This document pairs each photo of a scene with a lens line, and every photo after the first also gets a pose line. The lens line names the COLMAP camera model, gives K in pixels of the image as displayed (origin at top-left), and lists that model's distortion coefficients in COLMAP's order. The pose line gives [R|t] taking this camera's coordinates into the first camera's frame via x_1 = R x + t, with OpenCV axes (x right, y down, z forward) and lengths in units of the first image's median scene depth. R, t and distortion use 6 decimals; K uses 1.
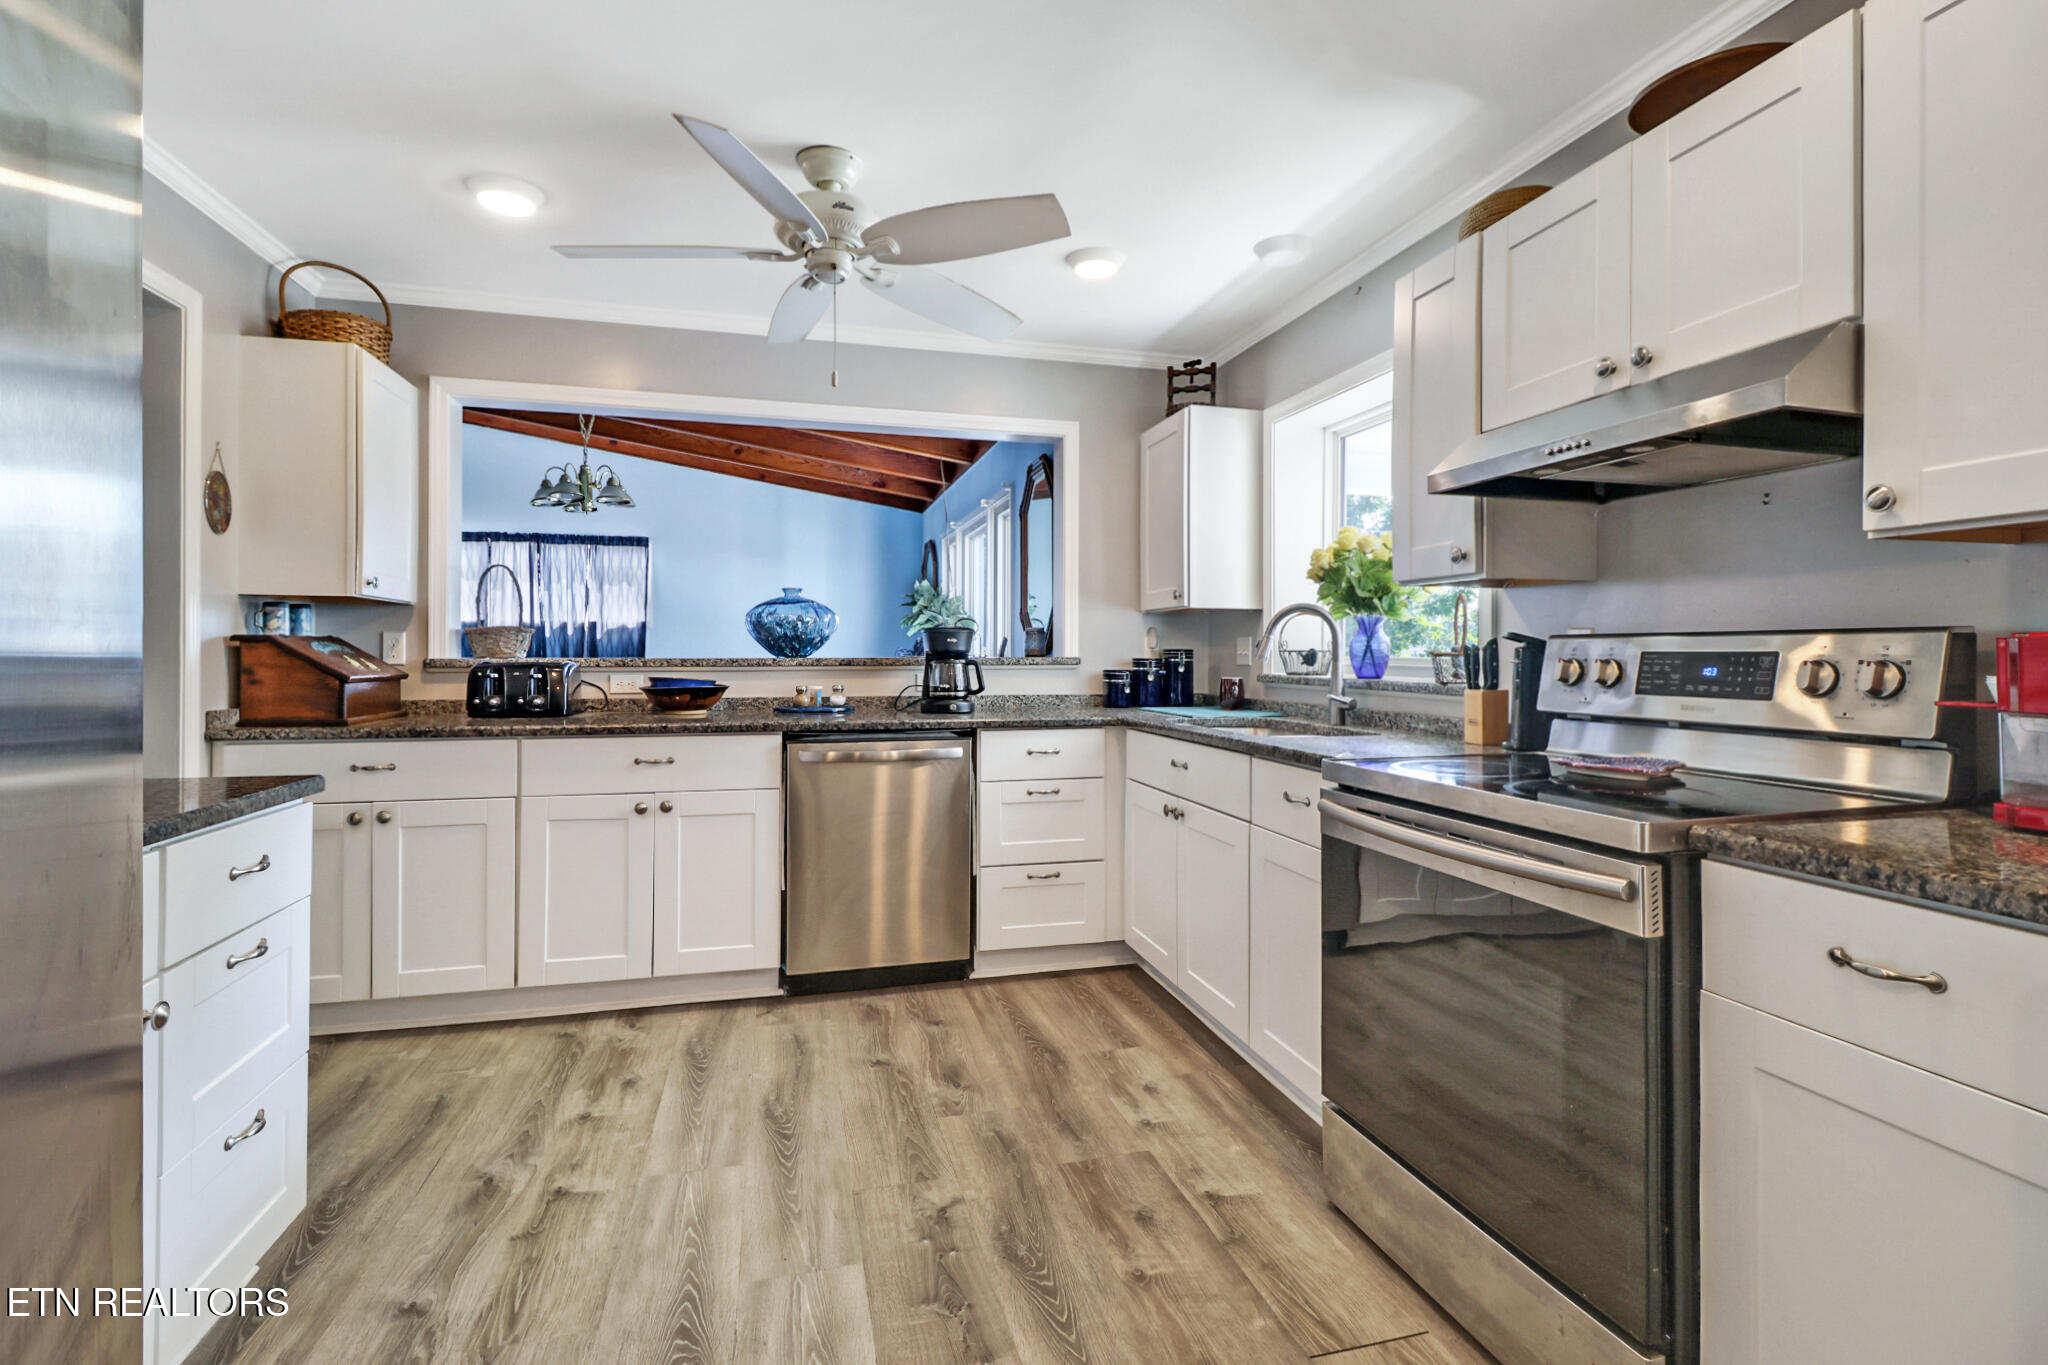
lens RADIAL K [[940.3, 0, 1031.2], [0, 940.3, 660.6], [0, 0, 1]] dist [0.004070, 0.000112]
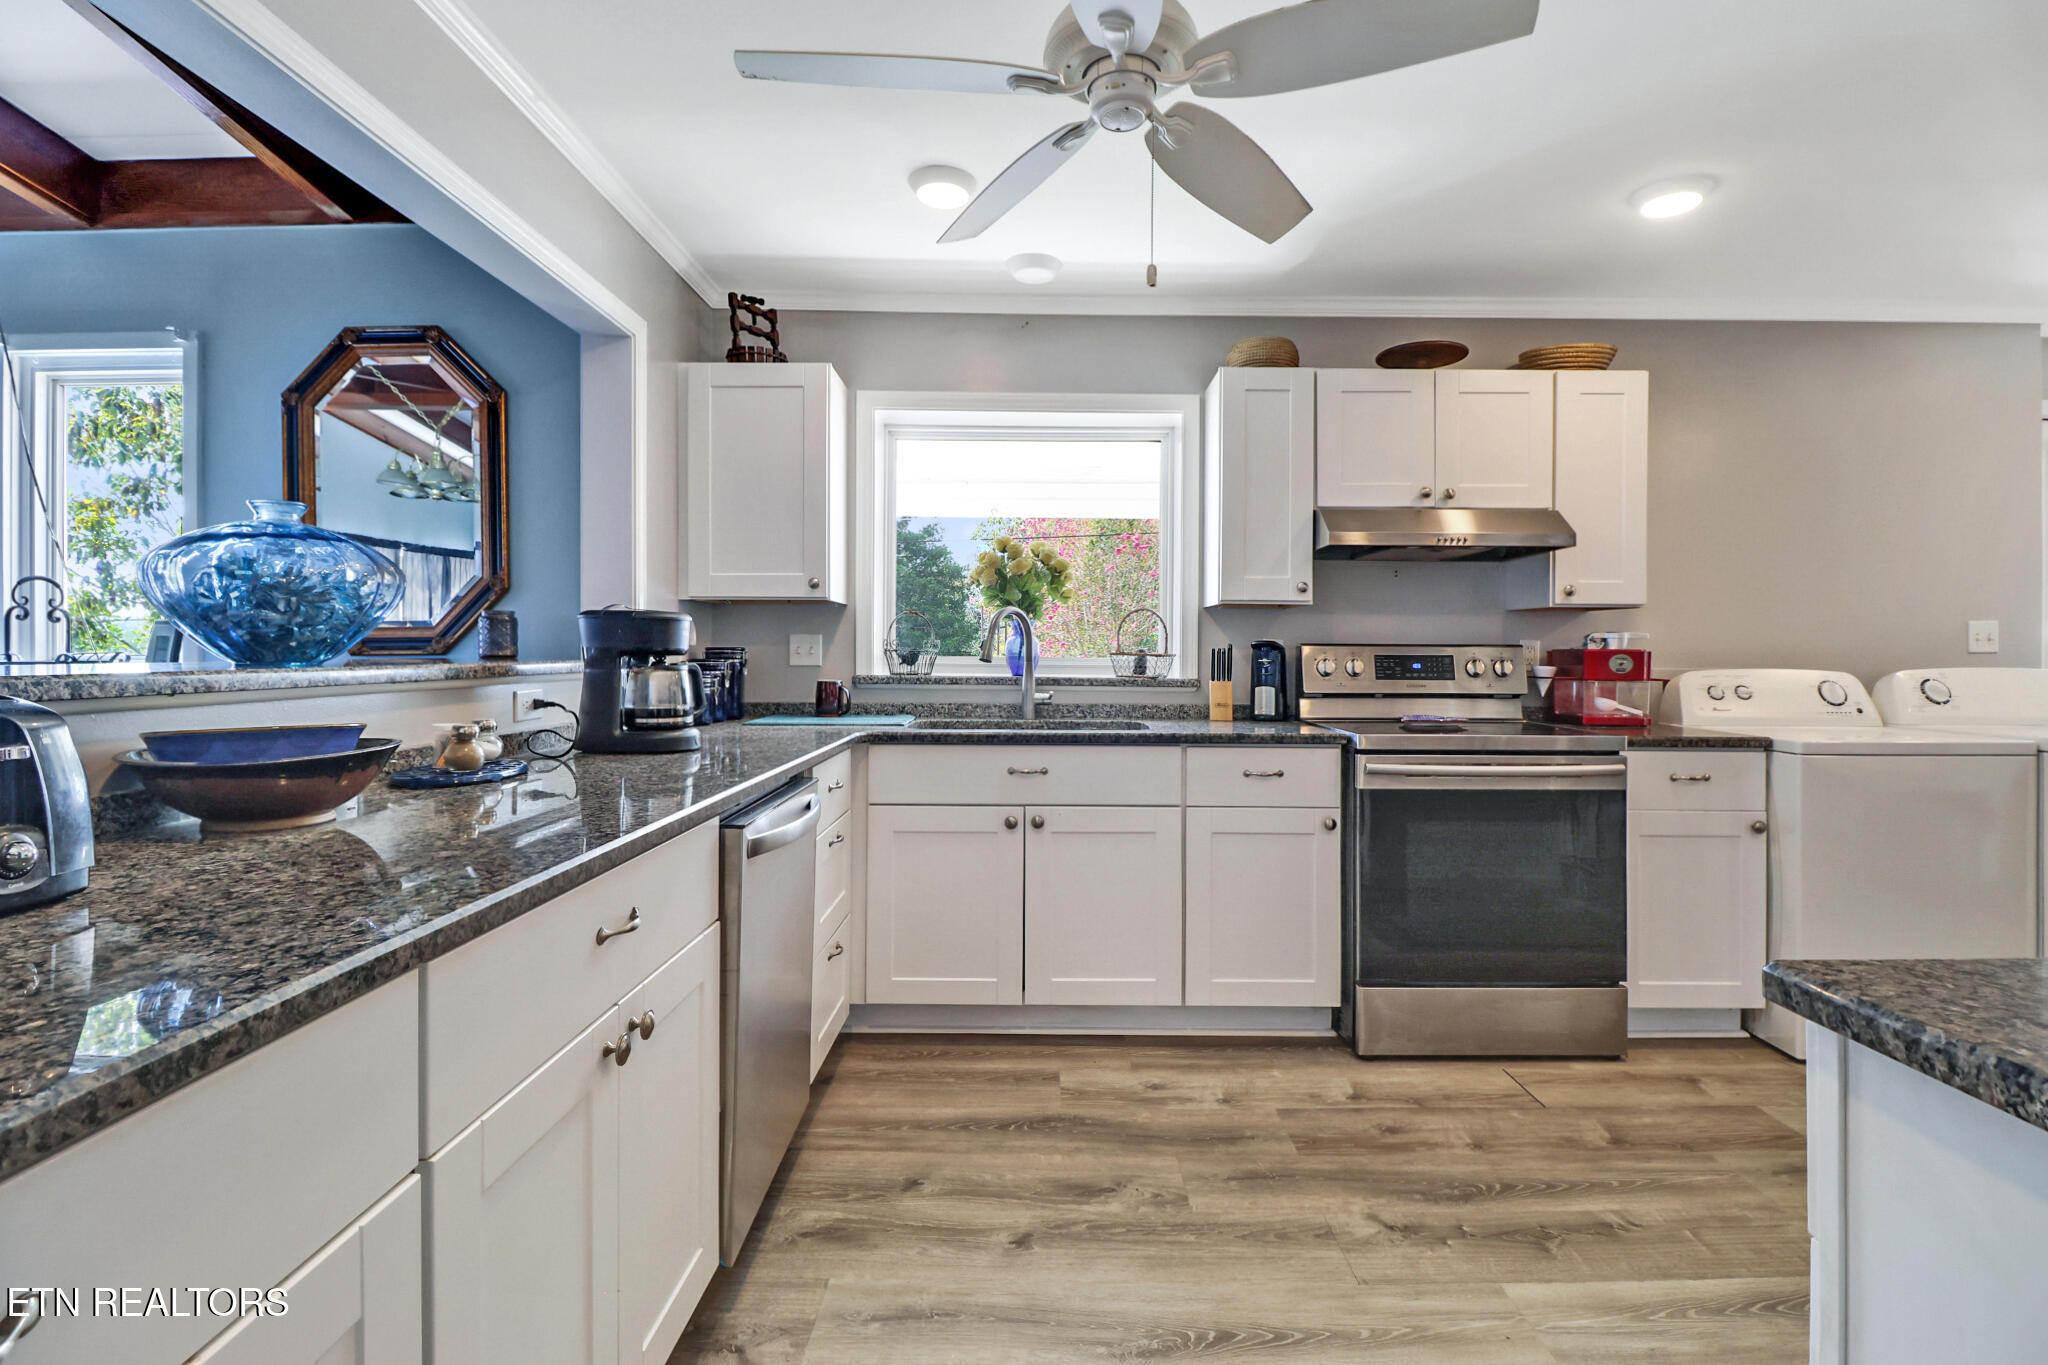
lens RADIAL K [[940.3, 0, 1066.2], [0, 940.3, 655.4], [0, 0, 1]] dist [0.004070, 0.000112]
pose [[0.273990, -0.012122, 0.961656, -0.928929], [0.002547, 0.999926, 0.011878, -0.024667], [-0.961729, -0.000805, 0.274001, 0.867619]]
